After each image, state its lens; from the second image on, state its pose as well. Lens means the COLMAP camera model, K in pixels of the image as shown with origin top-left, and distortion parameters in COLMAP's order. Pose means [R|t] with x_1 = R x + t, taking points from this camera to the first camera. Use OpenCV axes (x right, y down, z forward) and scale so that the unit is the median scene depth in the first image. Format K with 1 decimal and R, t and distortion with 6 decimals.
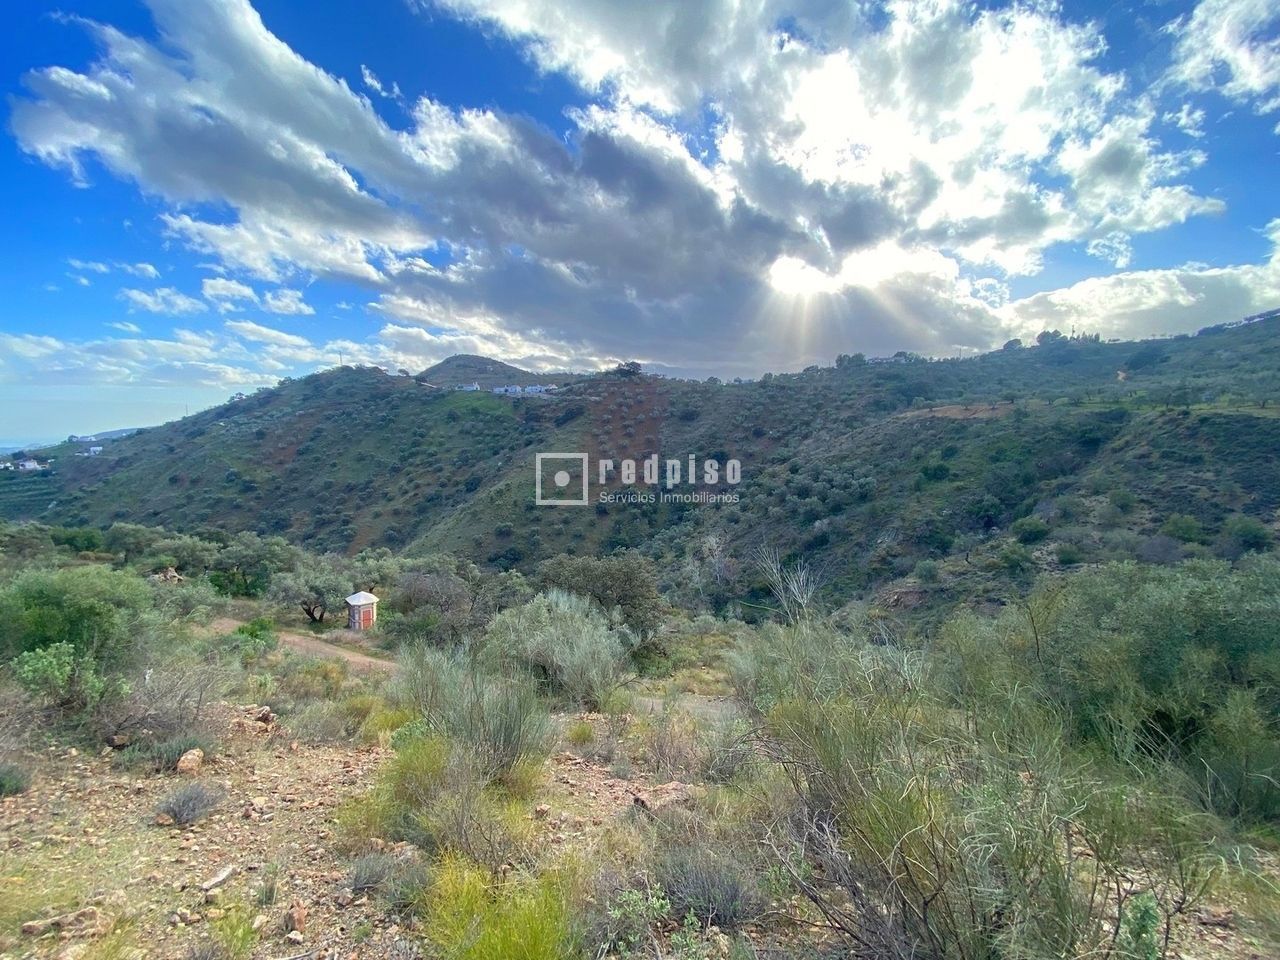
lens RADIAL K [[514.3, 0, 635.7], [0, 514.3, 479.3], [0, 0, 1]] dist [0.022850, -0.025523]
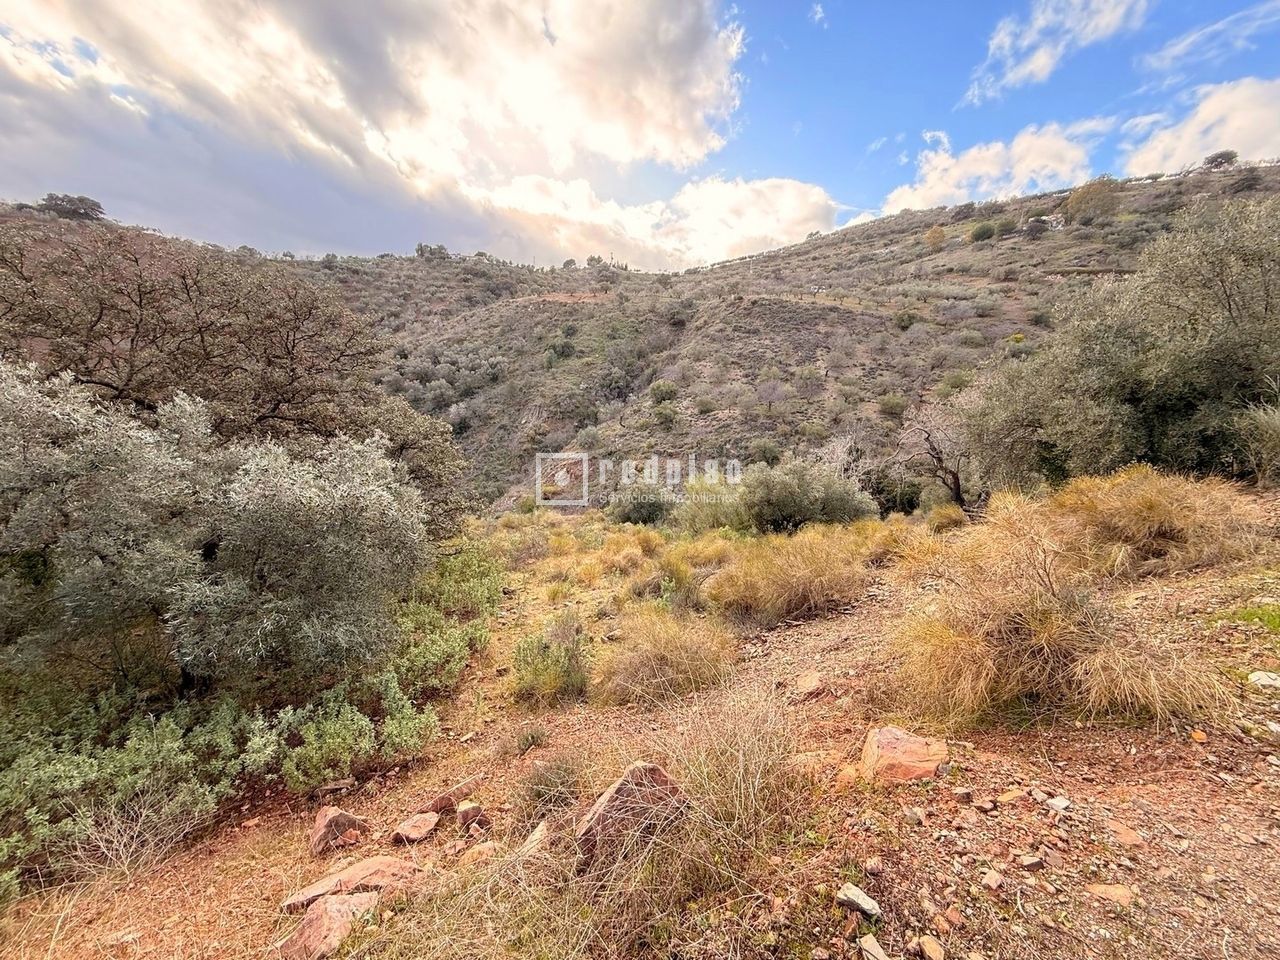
lens RADIAL K [[507.9, 0, 635.6], [0, 507.9, 478.1], [0, 0, 1]] dist [-0.001312, -0.000202]
pose [[0.703033, -0.138084, 0.697622, -0.025470], [0.031754, 0.986085, 0.163181, 0.062423], [-0.710448, -0.092570, 0.697635, 0.175449]]
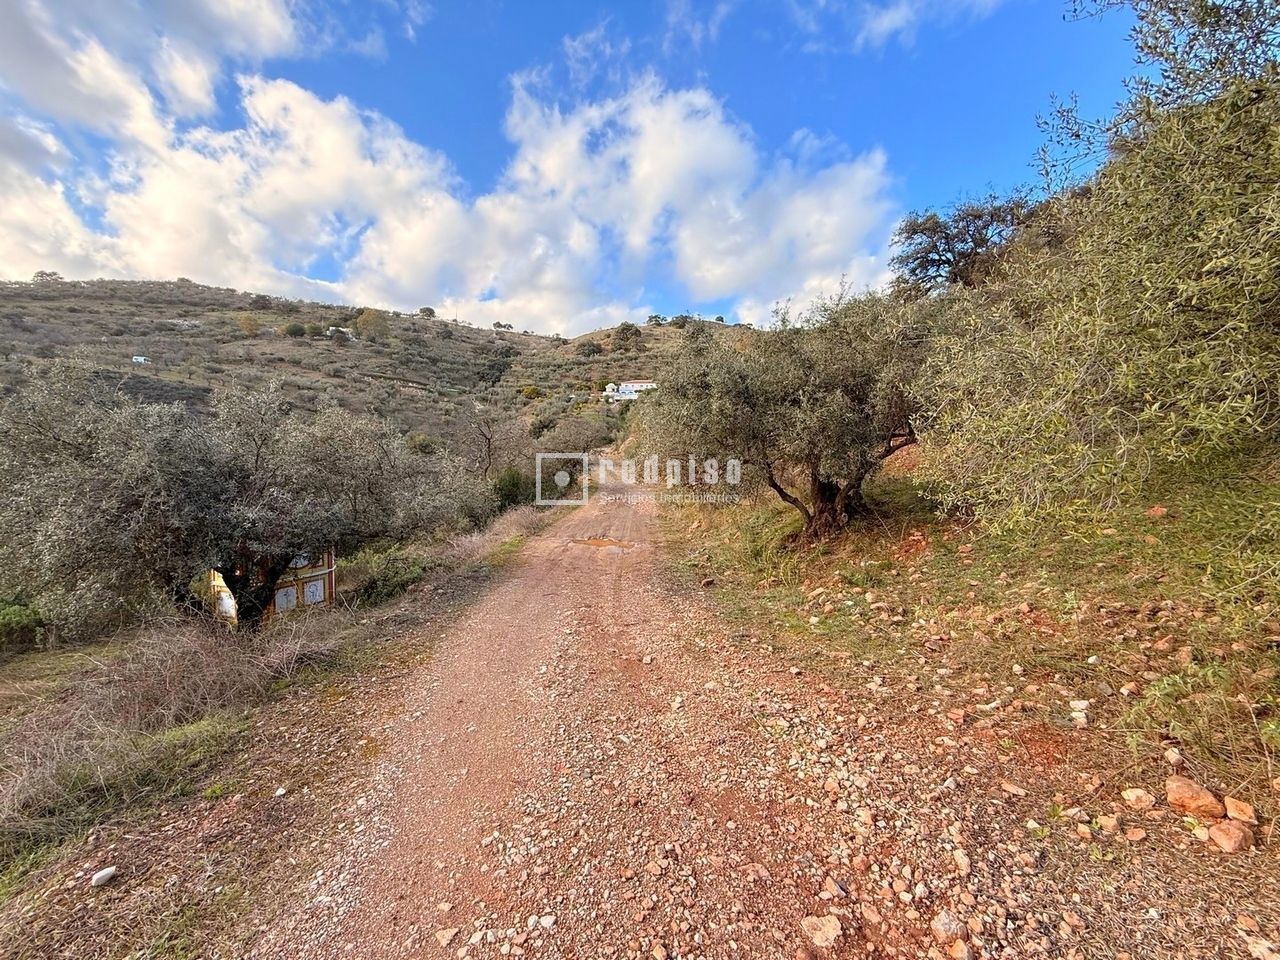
lens RADIAL K [[509.6, 0, 635.6], [0, 509.6, 476.7], [0, 0, 1]] dist [-0.001105, 0.000316]
pose [[-0.418590, -0.051298, 0.906725, -0.243151], [0.061924, 0.994468, 0.084849, 0.053134], [-0.906062, 0.091665, -0.413098, 0.255869]]
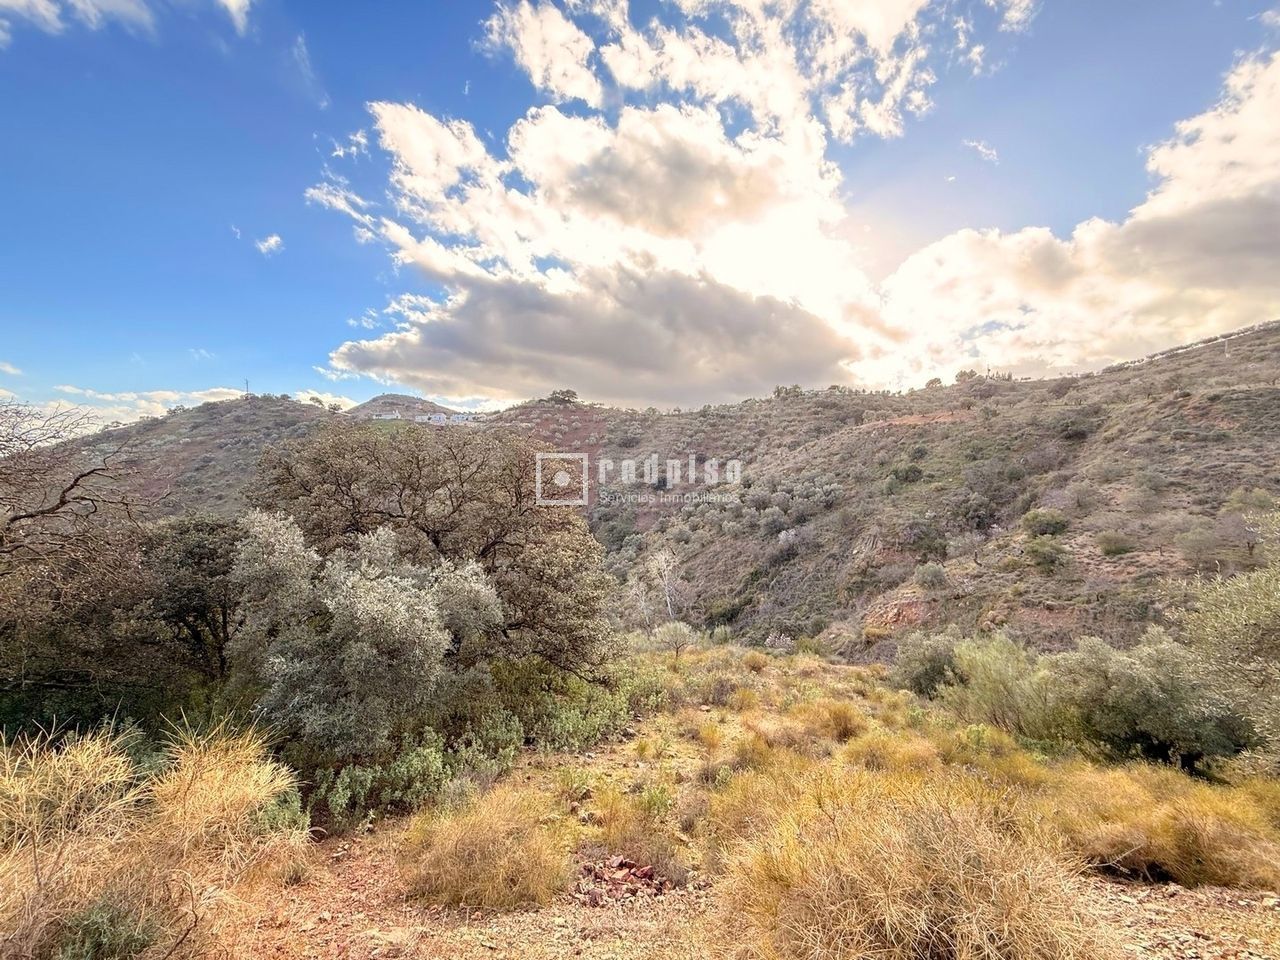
lens RADIAL K [[508.8, 0, 635.6], [0, 508.8, 477.2], [0, 0, 1]] dist [0.001107, -0.000364]
pose [[0.992558, 0.004113, 0.121705, 0.007378], [0.007797, 0.995232, -0.097224, 0.061190], [-0.121524, 0.097450, 0.987793, 0.162762]]
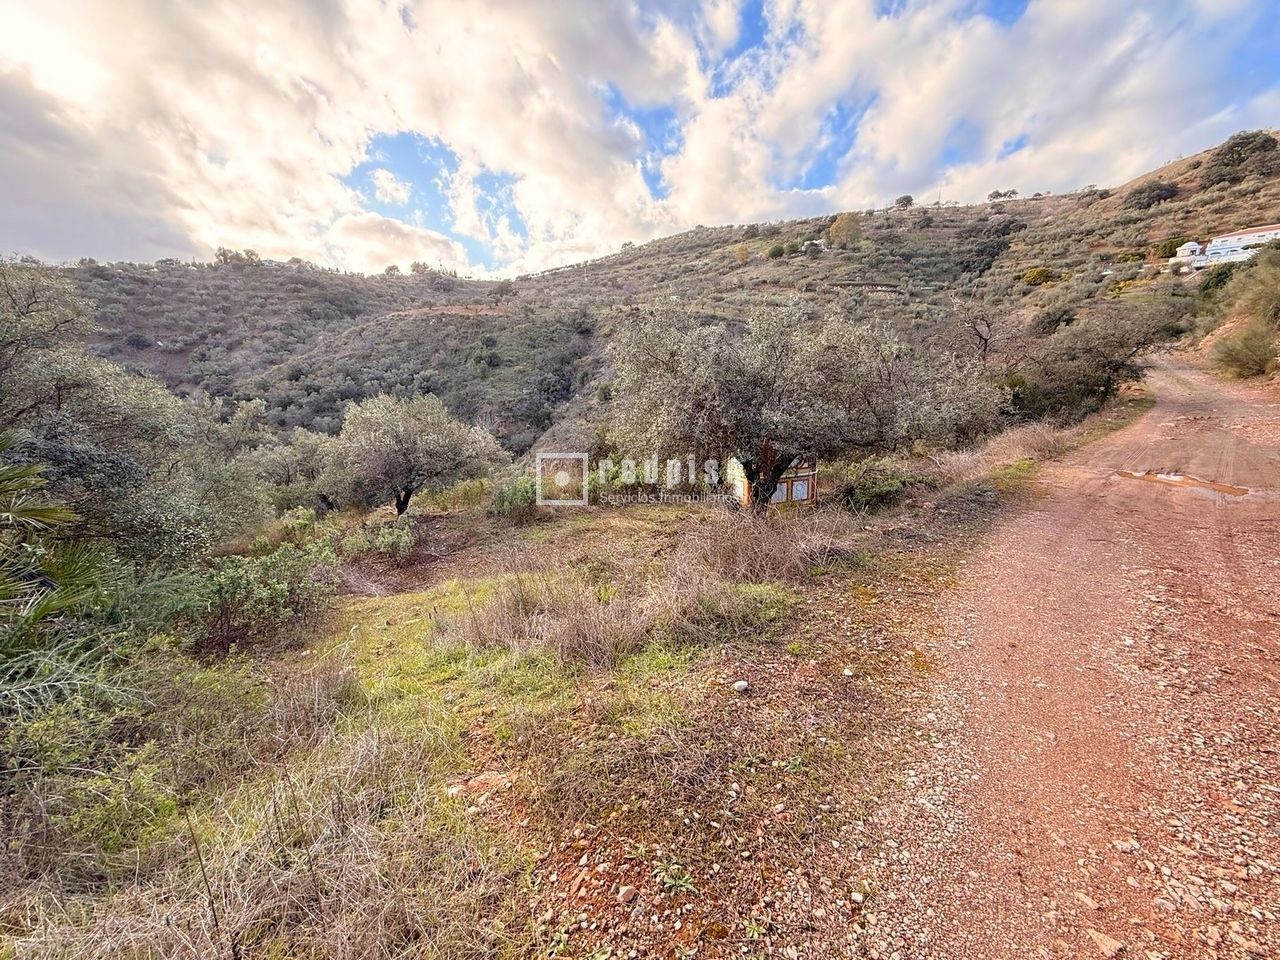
lens RADIAL K [[509.6, 0, 635.6], [0, 509.6, 476.7], [0, 0, 1]] dist [-0.001105, 0.000316]
pose [[0.398000, -0.208884, 0.893288, -0.241910], [0.107010, 0.977656, 0.180935, 0.053147], [-0.911123, 0.023579, 0.411460, 0.258775]]
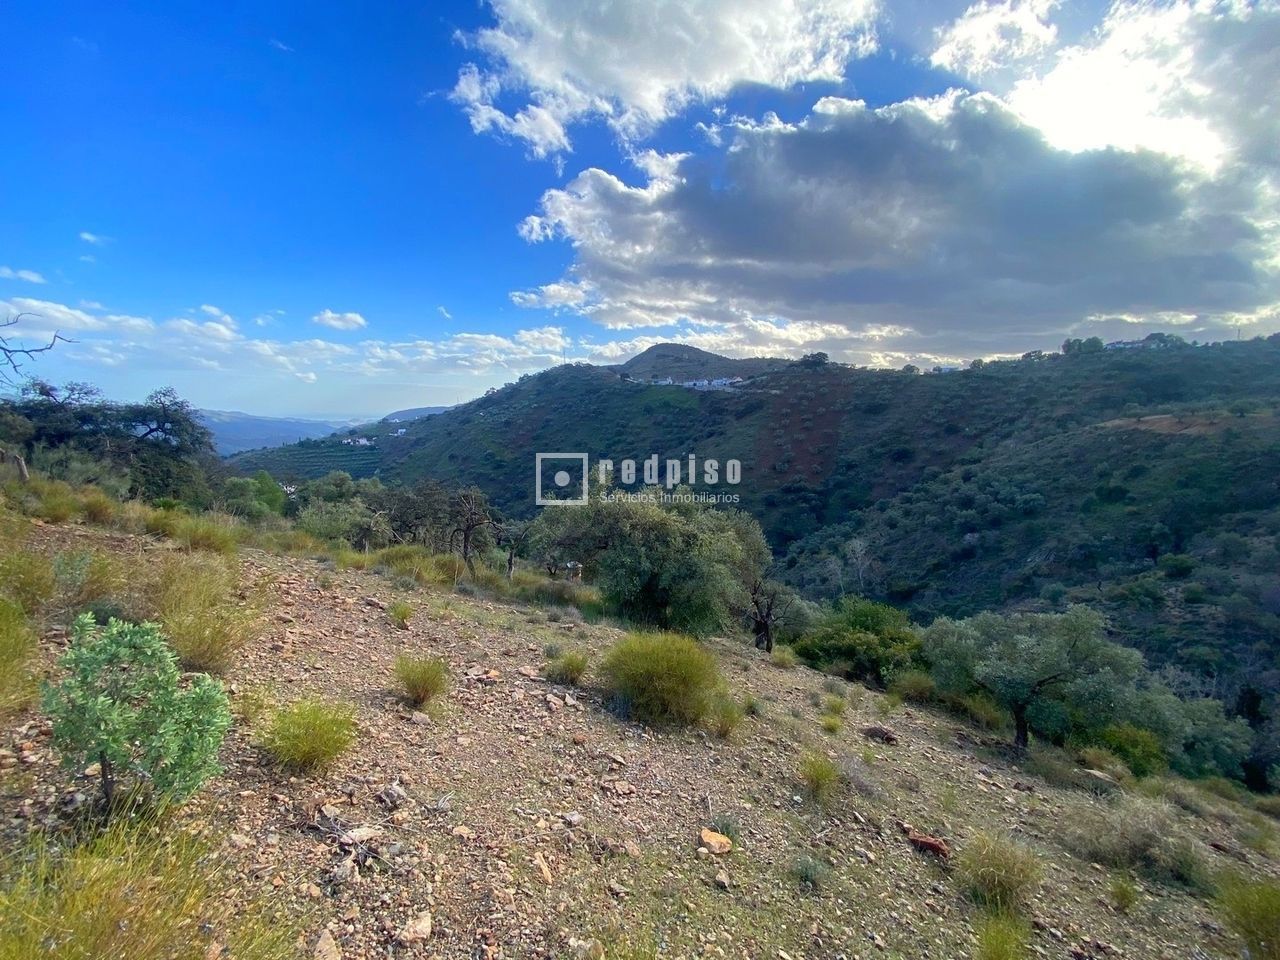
lens RADIAL K [[514.3, 0, 635.7], [0, 514.3, 479.3], [0, 0, 1]] dist [0.022850, -0.025523]
pose [[0.930586, 0.048128, -0.362895, 0.090295], [-0.032713, 0.998287, 0.048507, -0.049359], [0.364608, -0.033269, 0.930567, -0.174263]]
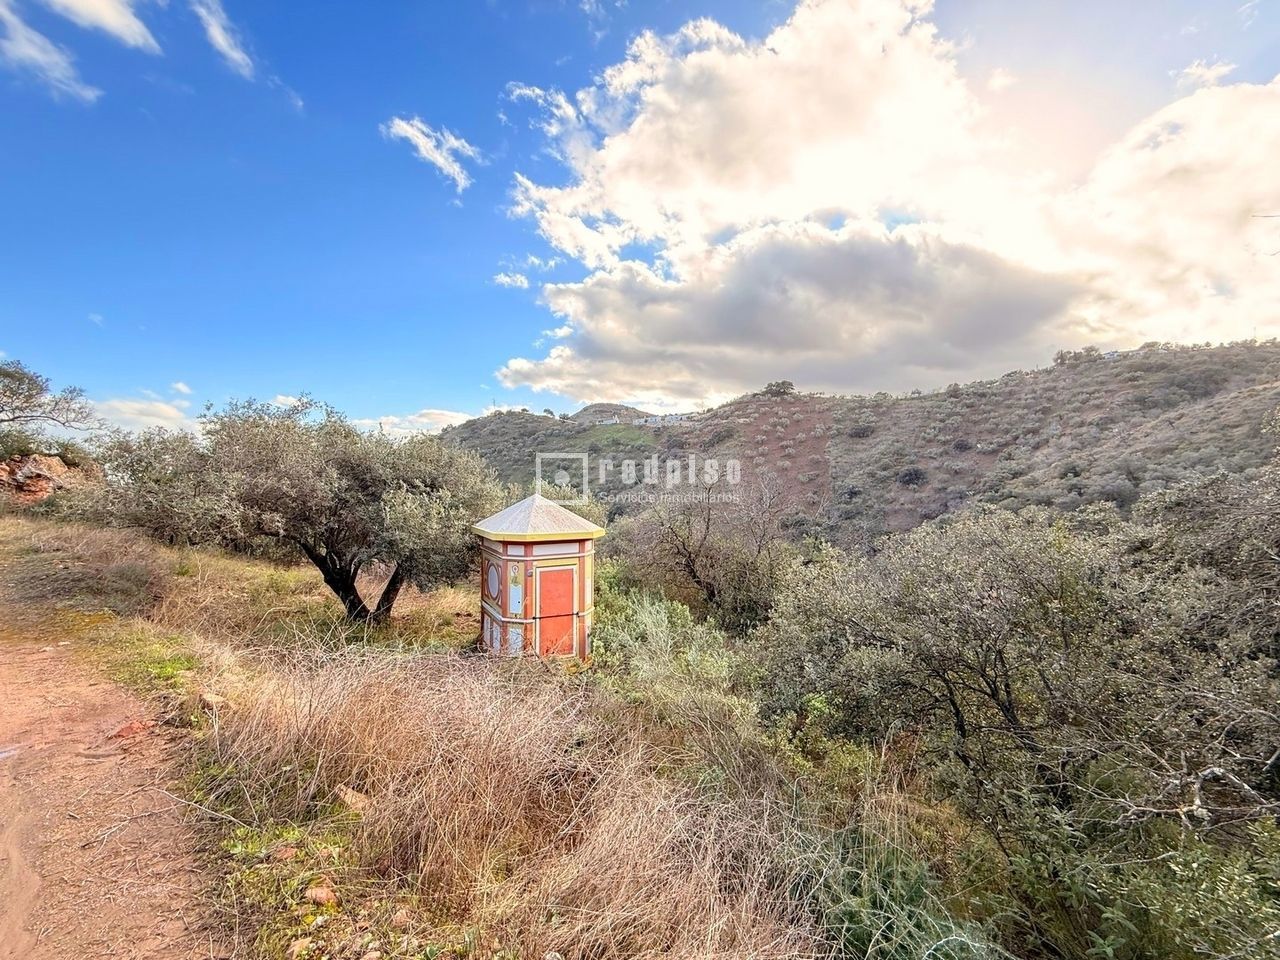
lens RADIAL K [[509.6, 0, 635.6], [0, 509.6, 476.7], [0, 0, 1]] dist [-0.001105, 0.000316]
pose [[0.970439, -0.022273, -0.240317, -0.117423], [-0.001274, 0.995246, -0.097389, 0.062395], [0.241343, 0.094816, 0.965797, 0.215182]]
